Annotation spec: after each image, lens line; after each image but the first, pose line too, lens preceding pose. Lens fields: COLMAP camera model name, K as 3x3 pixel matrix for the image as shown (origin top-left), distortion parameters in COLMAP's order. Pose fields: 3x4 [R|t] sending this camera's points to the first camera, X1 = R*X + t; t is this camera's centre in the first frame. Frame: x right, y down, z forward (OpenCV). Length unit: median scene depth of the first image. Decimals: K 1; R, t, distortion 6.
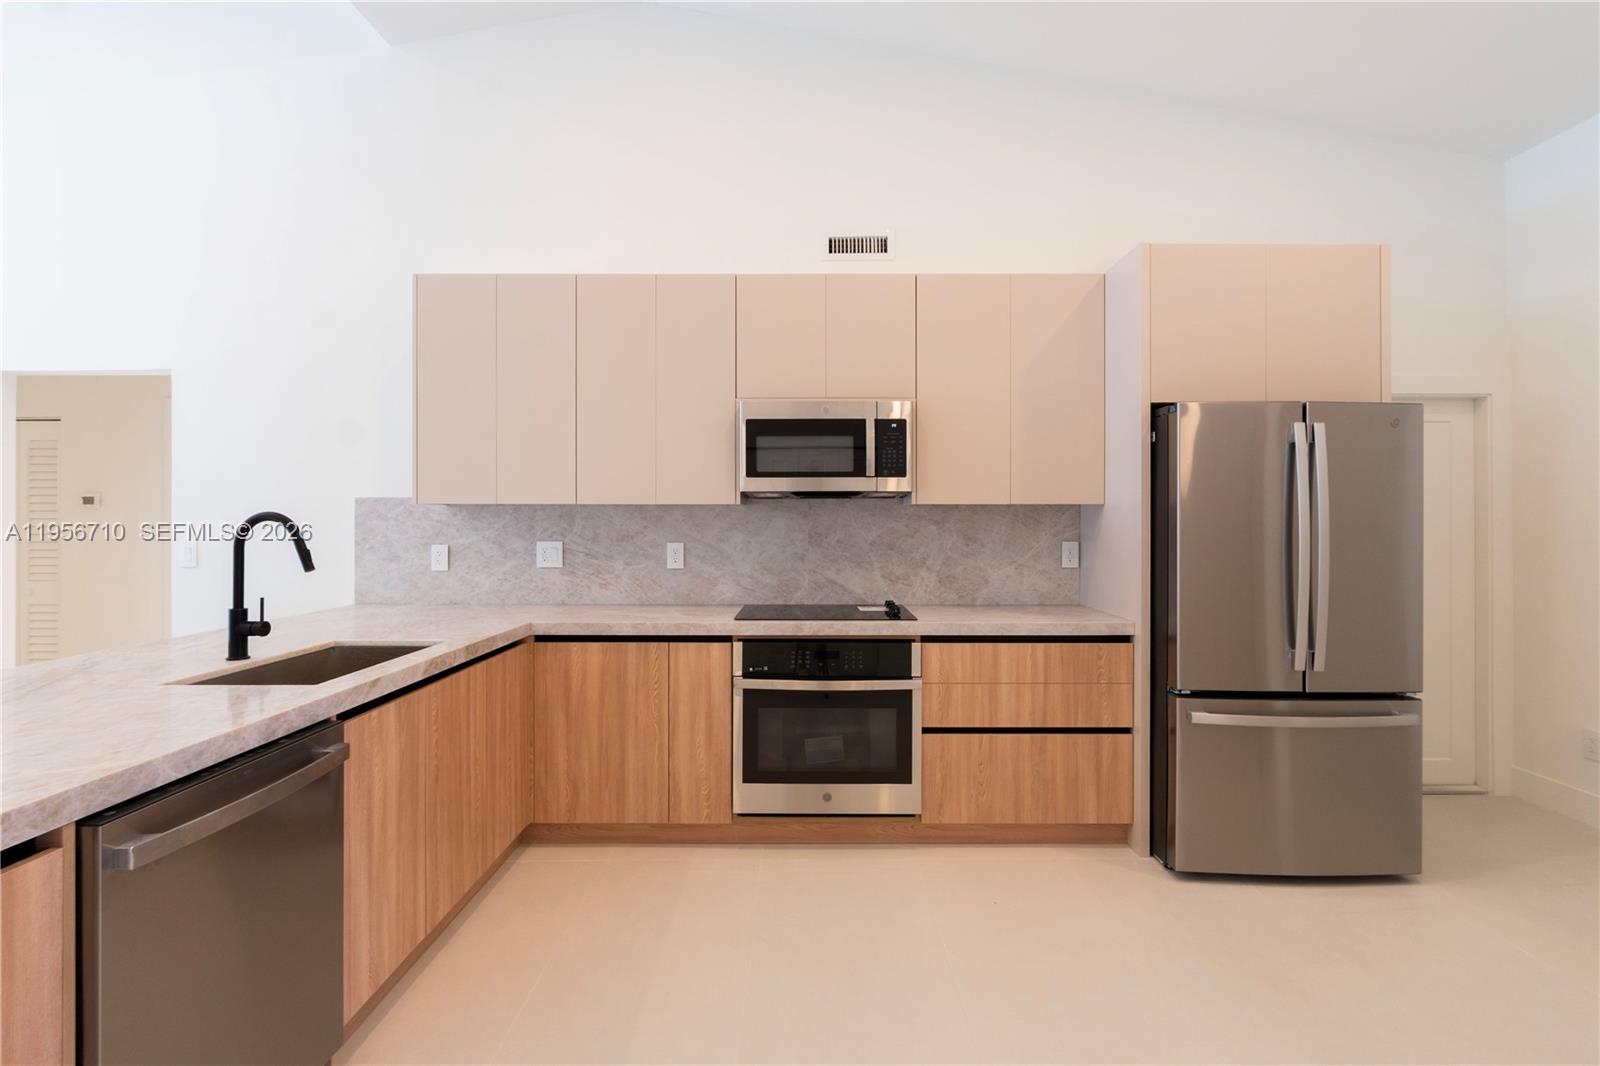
lens RADIAL K [[738.3, 0, 807.8], [0, 738.3, 518.9], [0, 0, 1]] dist [-0.008298, -0.000162]
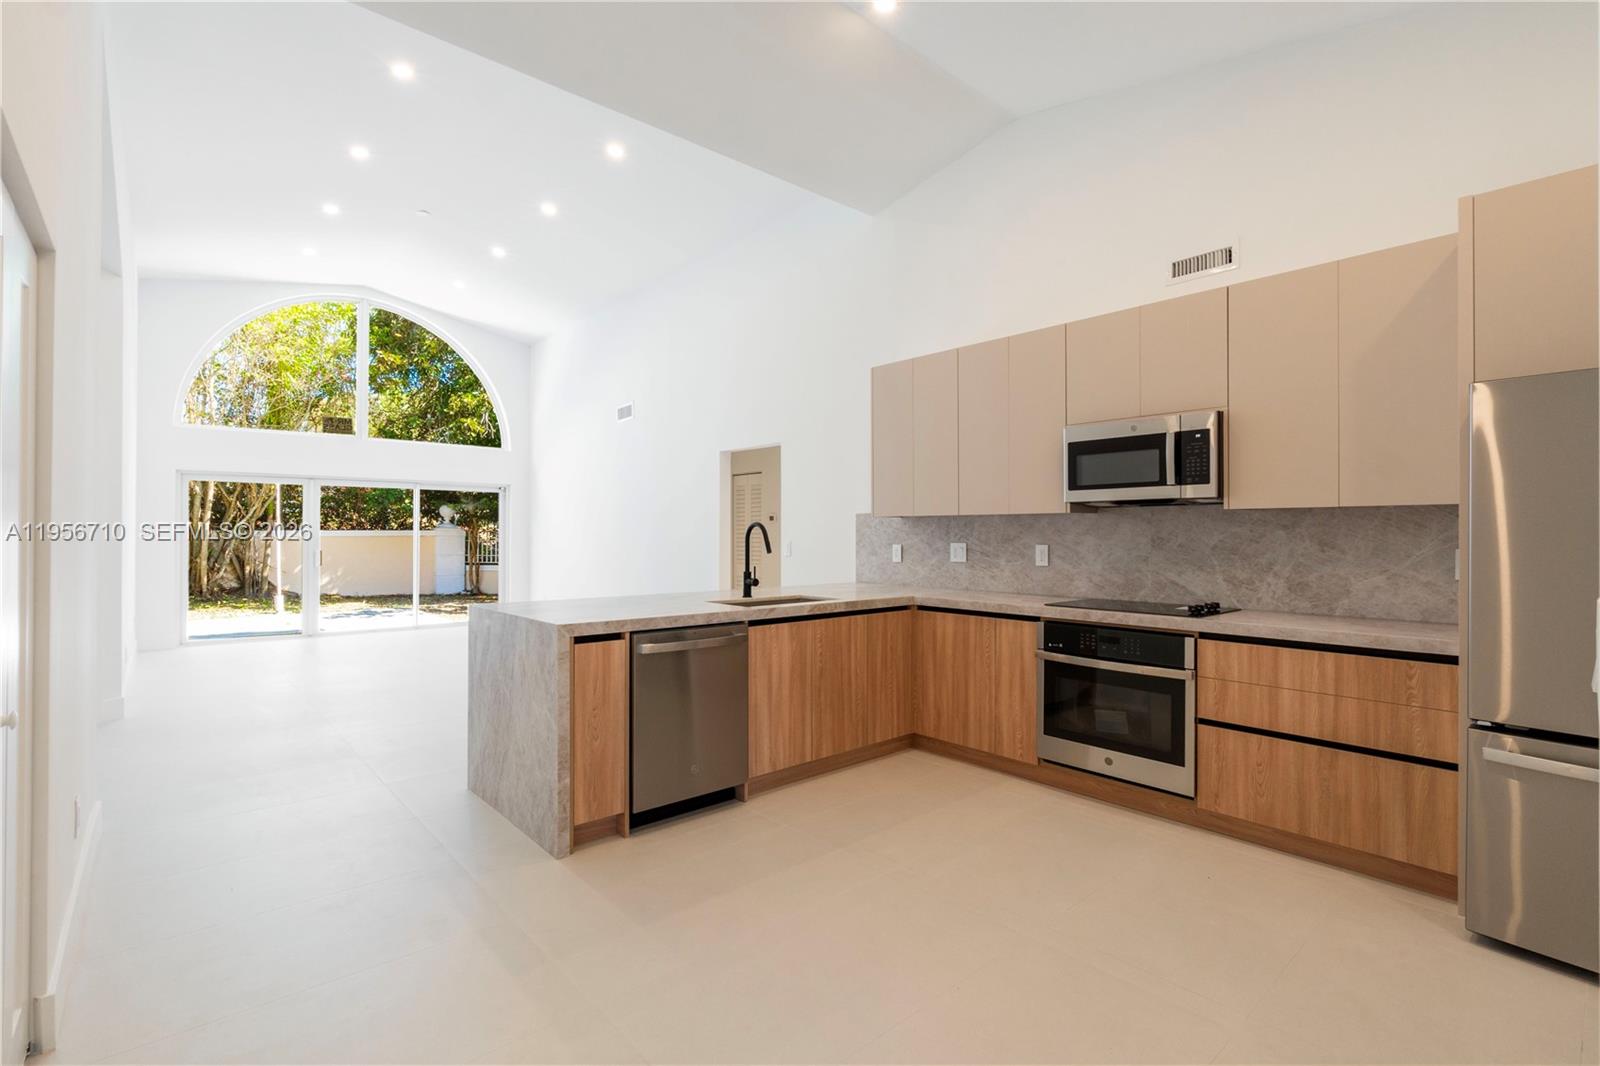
lens RADIAL K [[738.3, 0, 800.1], [0, 738.3, 528.2], [0, 0, 1]] dist [-0.008298, -0.000162]
pose [[0.657263, -0.004939, -0.753645, 0.526001], [0.002055, 0.999987, -0.004761, 0.010355], [0.753659, 0.001581, 0.657264, -0.124836]]
